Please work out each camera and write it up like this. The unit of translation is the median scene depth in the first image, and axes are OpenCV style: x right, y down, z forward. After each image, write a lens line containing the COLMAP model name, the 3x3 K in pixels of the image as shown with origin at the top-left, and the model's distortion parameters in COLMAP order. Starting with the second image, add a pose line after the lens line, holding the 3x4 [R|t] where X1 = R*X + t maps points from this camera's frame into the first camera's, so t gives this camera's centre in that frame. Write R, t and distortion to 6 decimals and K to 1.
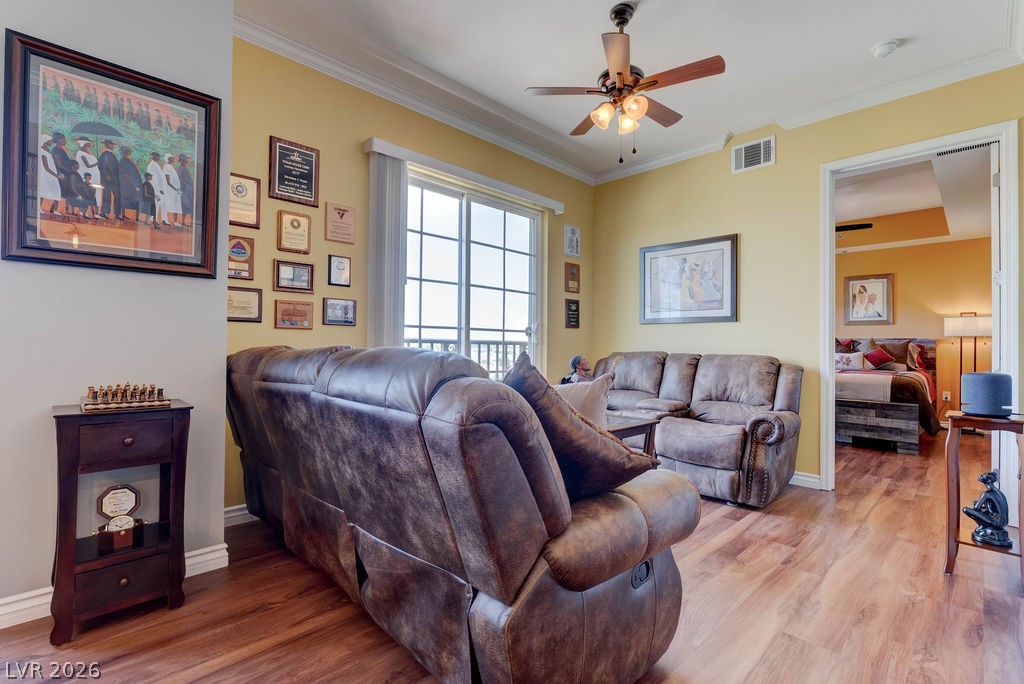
lens RADIAL K [[464.0, 0, 507.5], [0, 464.0, 339.5], [0, 0, 1]] dist [-0.017964, 0.004995]
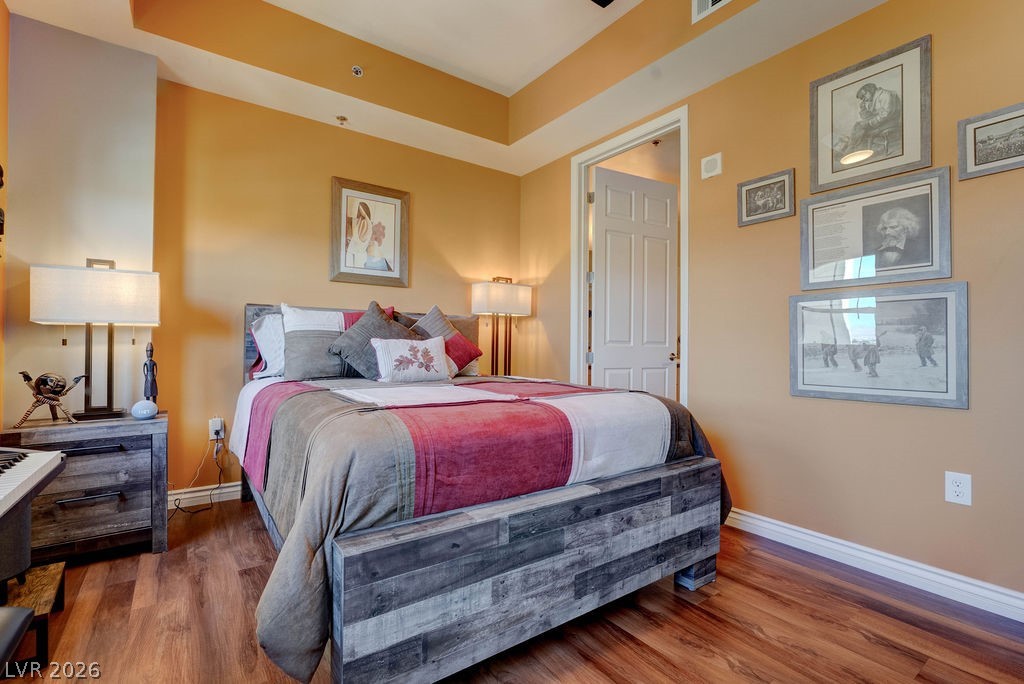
lens RADIAL K [[464.0, 0, 512.9], [0, 464.0, 342.6], [0, 0, 1]] dist [-0.017964, 0.004995]
pose [[0.140756, -0.003322, 0.990039, 0.597869], [-0.024390, 0.999679, 0.006822, 0.047977], [-0.989744, -0.025107, 0.140630, 1.506293]]
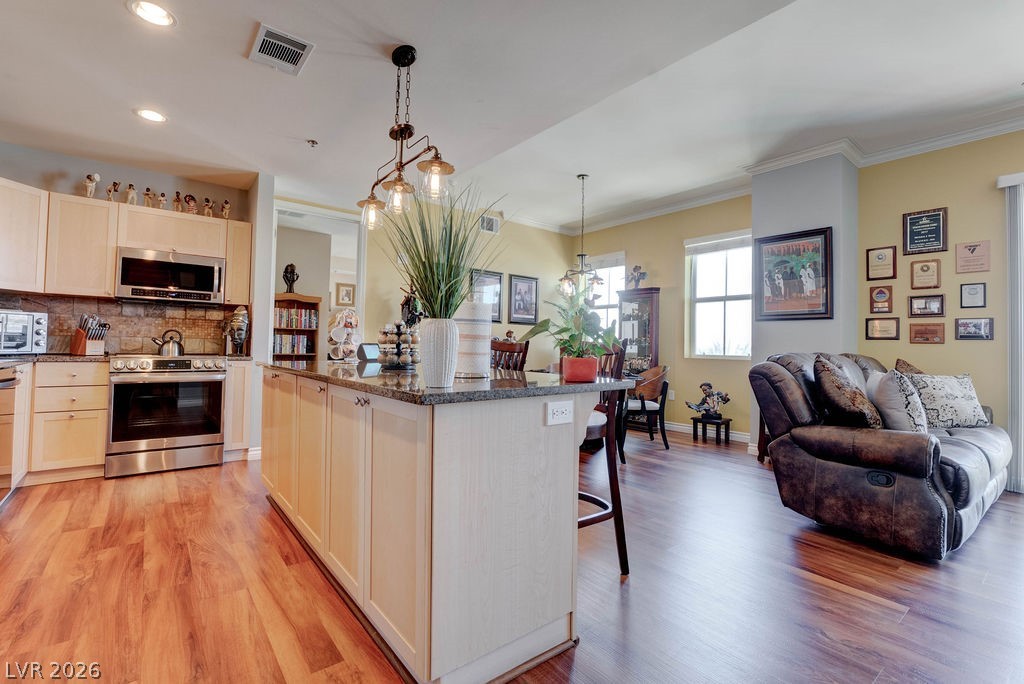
lens RADIAL K [[464.0, 0, 511.1], [0, 464.0, 333.8], [0, 0, 1]] dist [-0.017964, 0.004995]
pose [[-0.098551, -0.037439, -0.994428, 0.851086], [-0.008447, 0.999287, -0.036785, 0.008673], [0.995096, 0.004775, -0.098797, -0.093652]]
